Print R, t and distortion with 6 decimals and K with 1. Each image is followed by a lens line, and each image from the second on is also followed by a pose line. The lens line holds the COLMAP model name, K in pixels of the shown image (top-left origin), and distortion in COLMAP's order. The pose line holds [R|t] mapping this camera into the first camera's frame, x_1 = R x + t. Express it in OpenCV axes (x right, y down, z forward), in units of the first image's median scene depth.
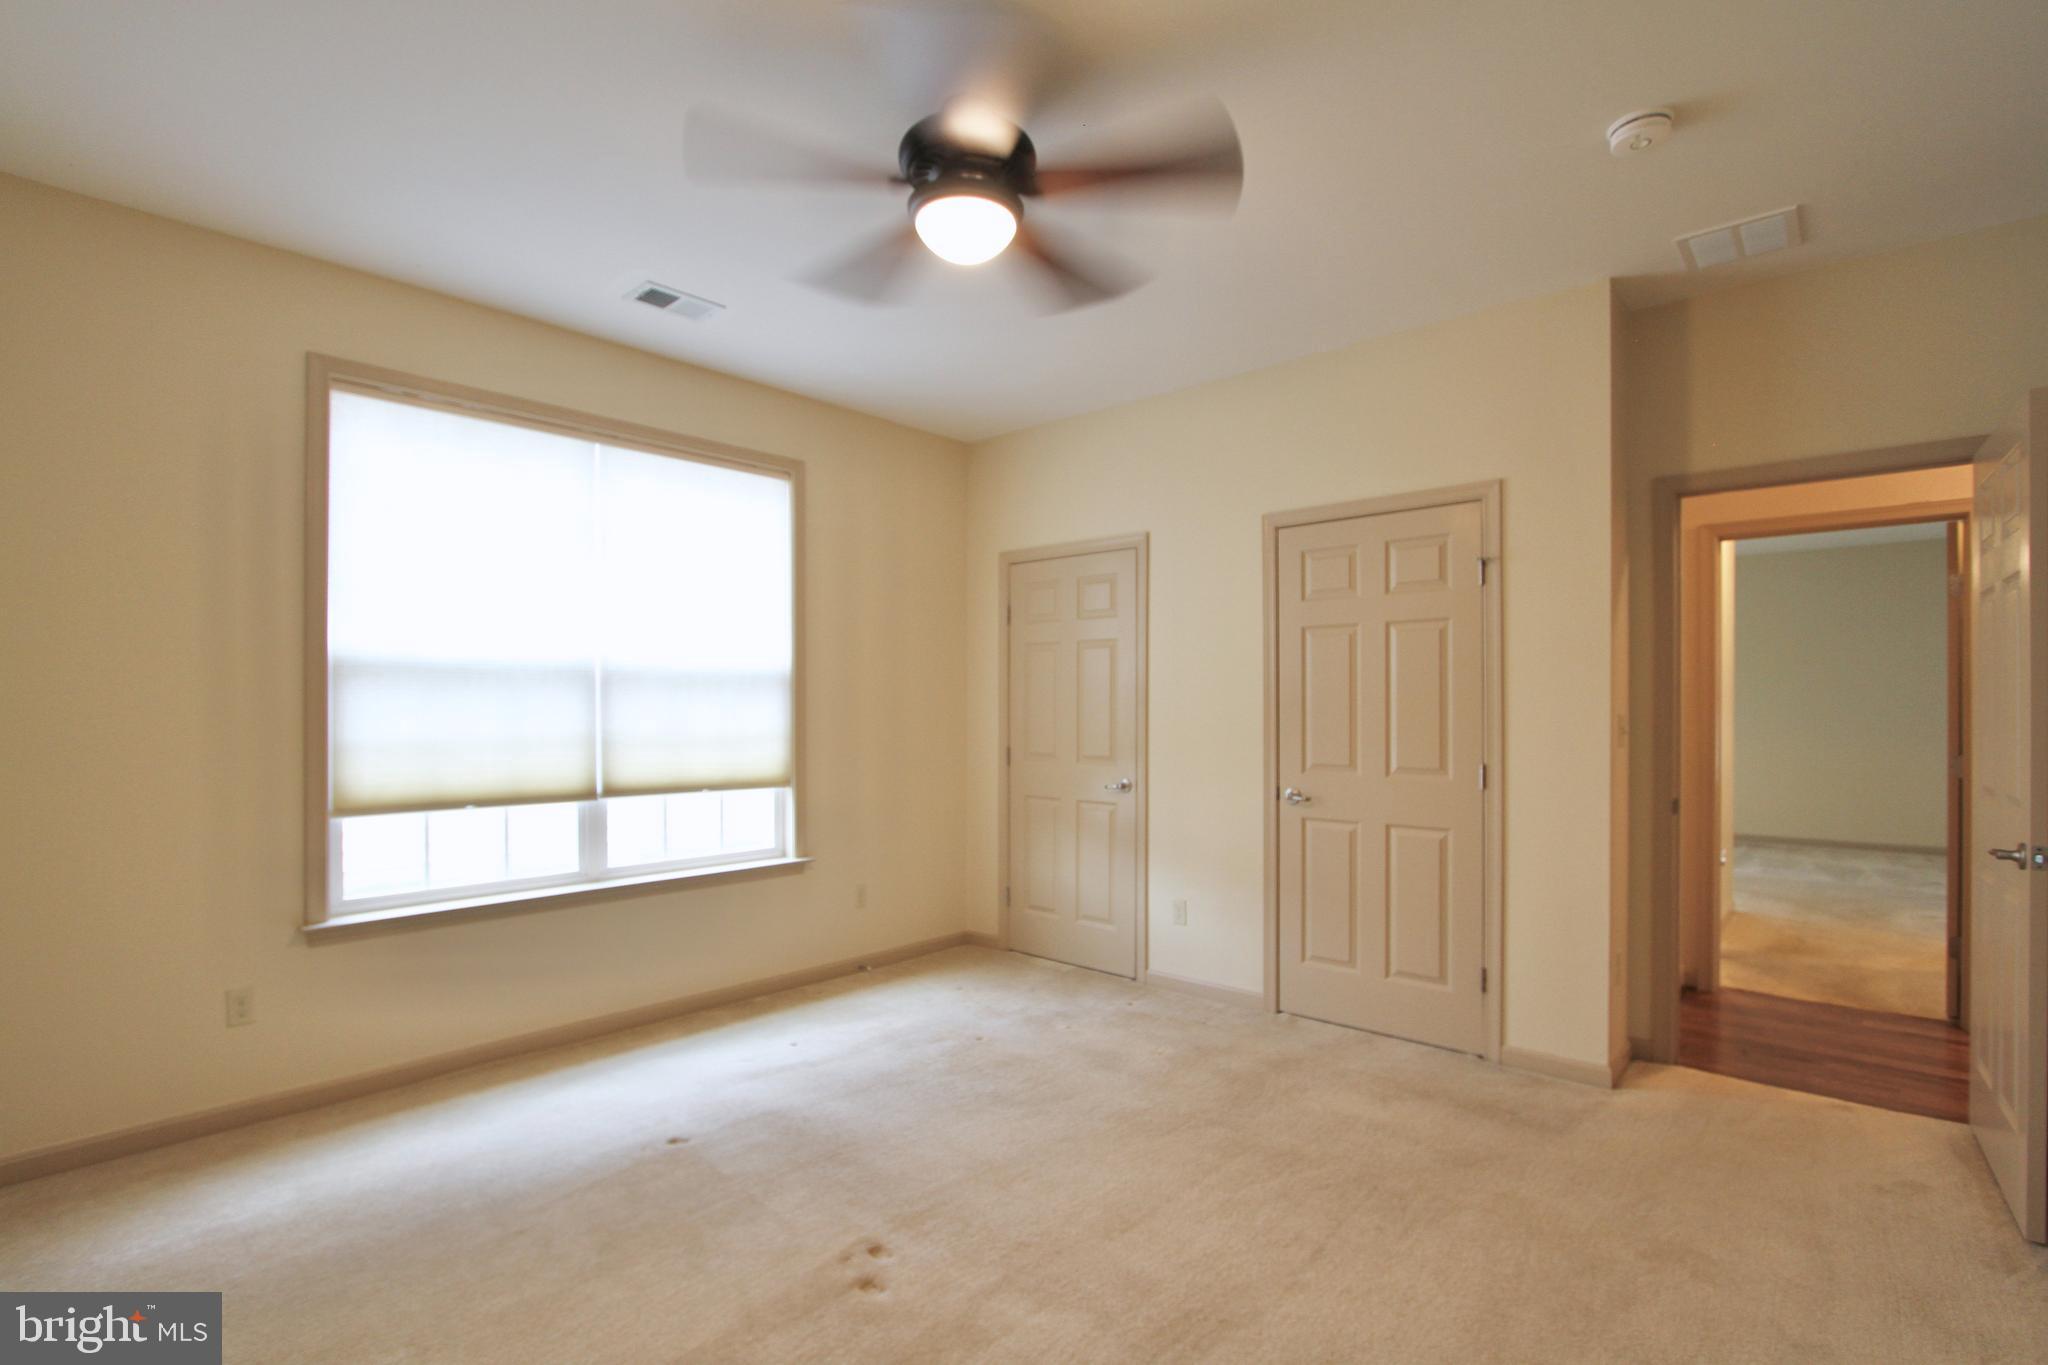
lens RADIAL K [[941.7, 0, 1008.5], [0, 941.7, 711.5], [0, 0, 1]] dist [-0.015569, 0.000546]
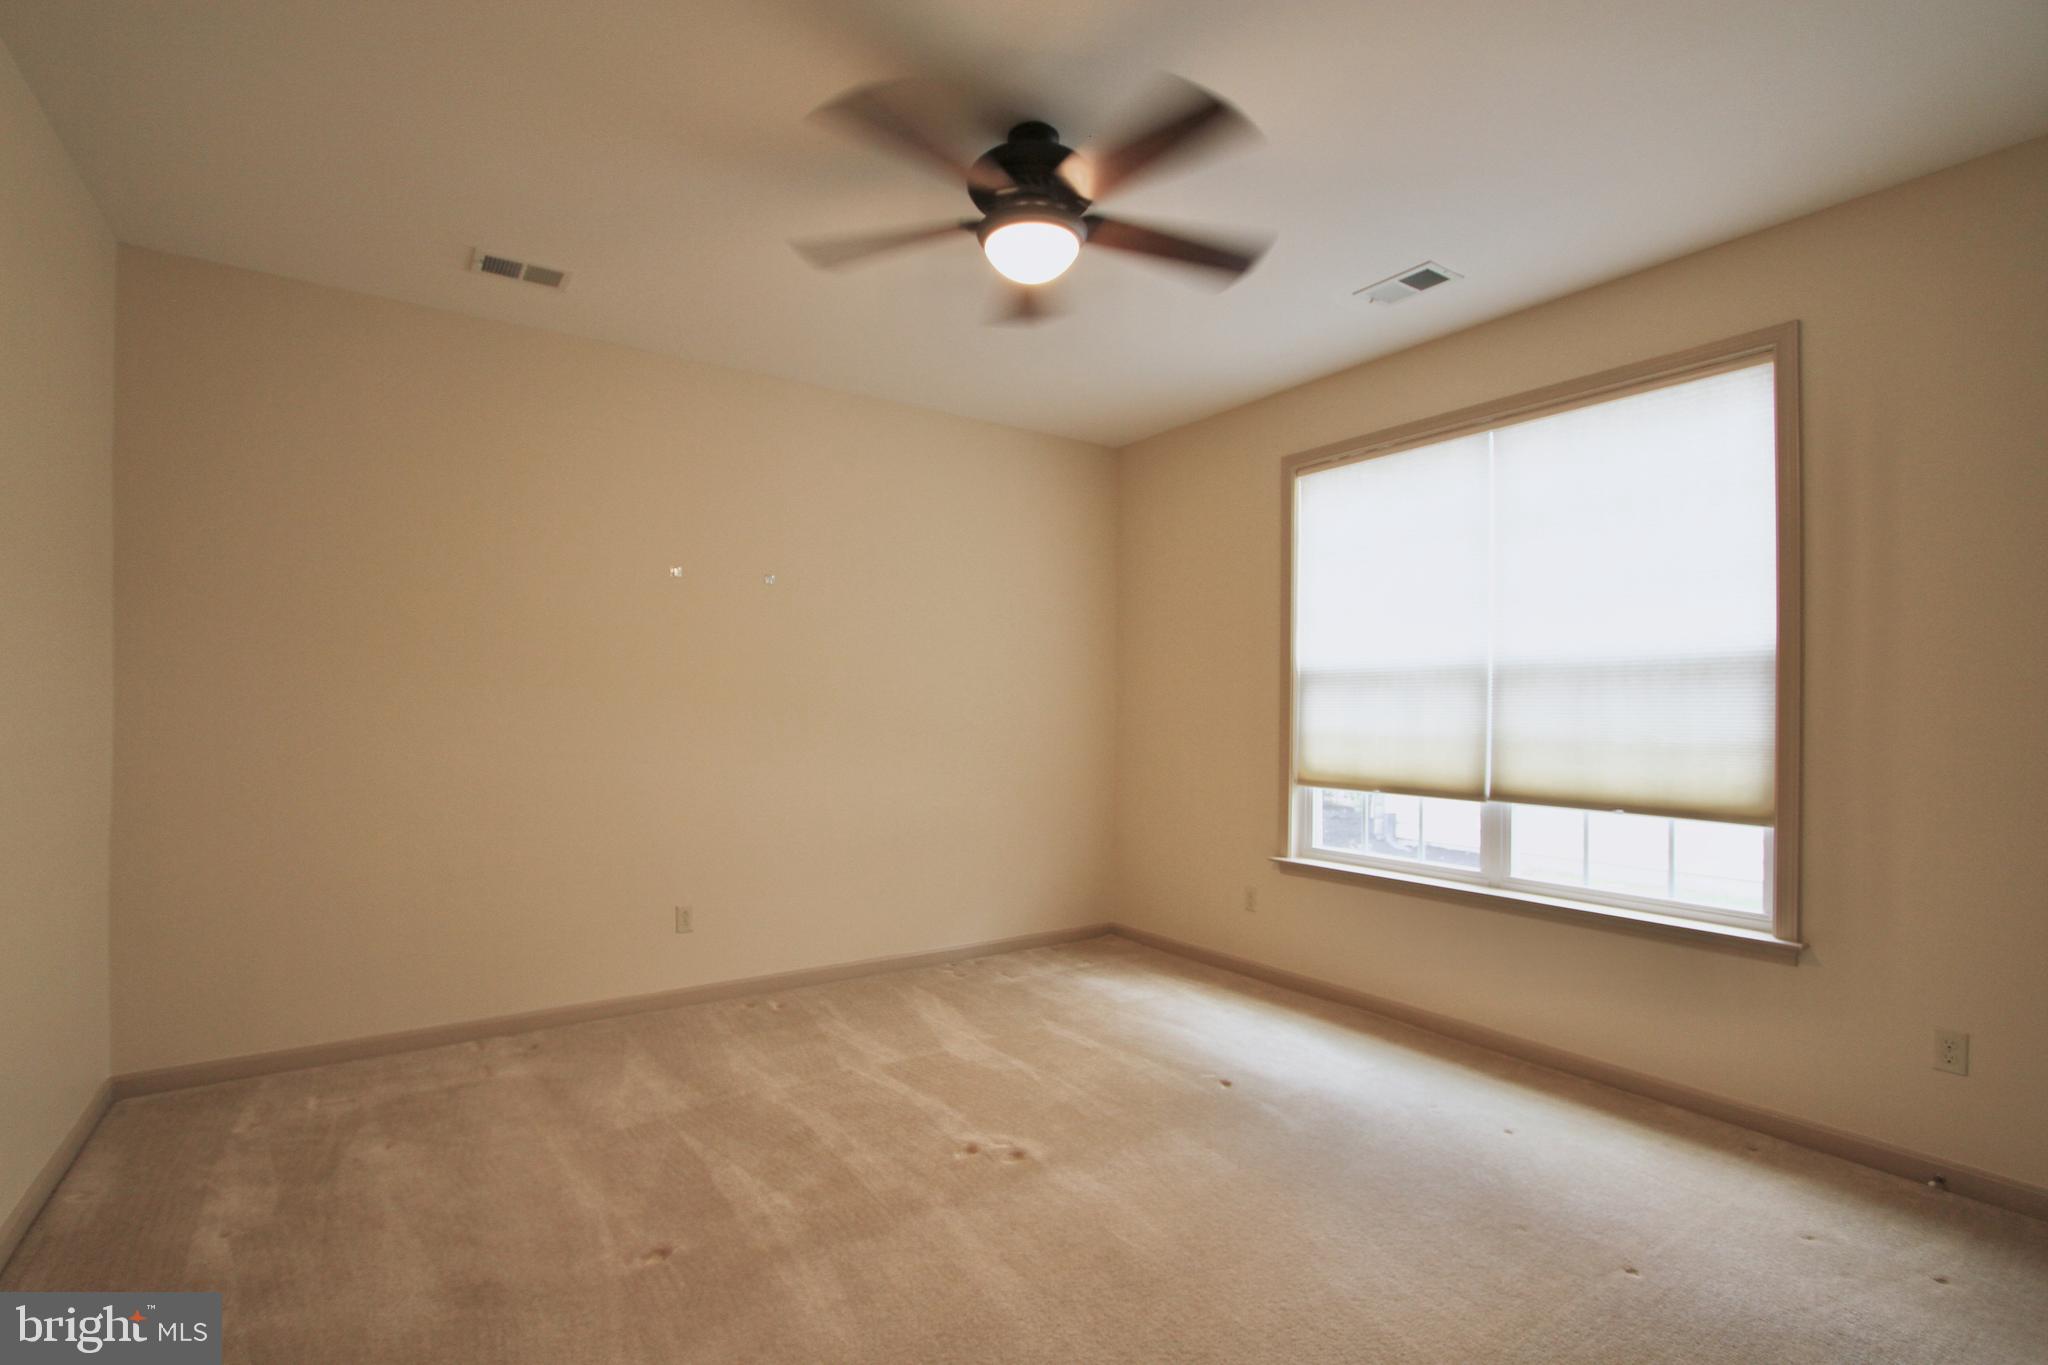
lens RADIAL K [[941.7, 0, 1008.5], [0, 941.7, 711.5], [0, 0, 1]] dist [-0.015569, 0.000546]
pose [[-0.214175, 0.002545, -0.976792, 0.600613], [-0.006831, 0.999968, 0.004104, 0.000889], [0.976771, 0.007551, -0.214151, 0.719964]]
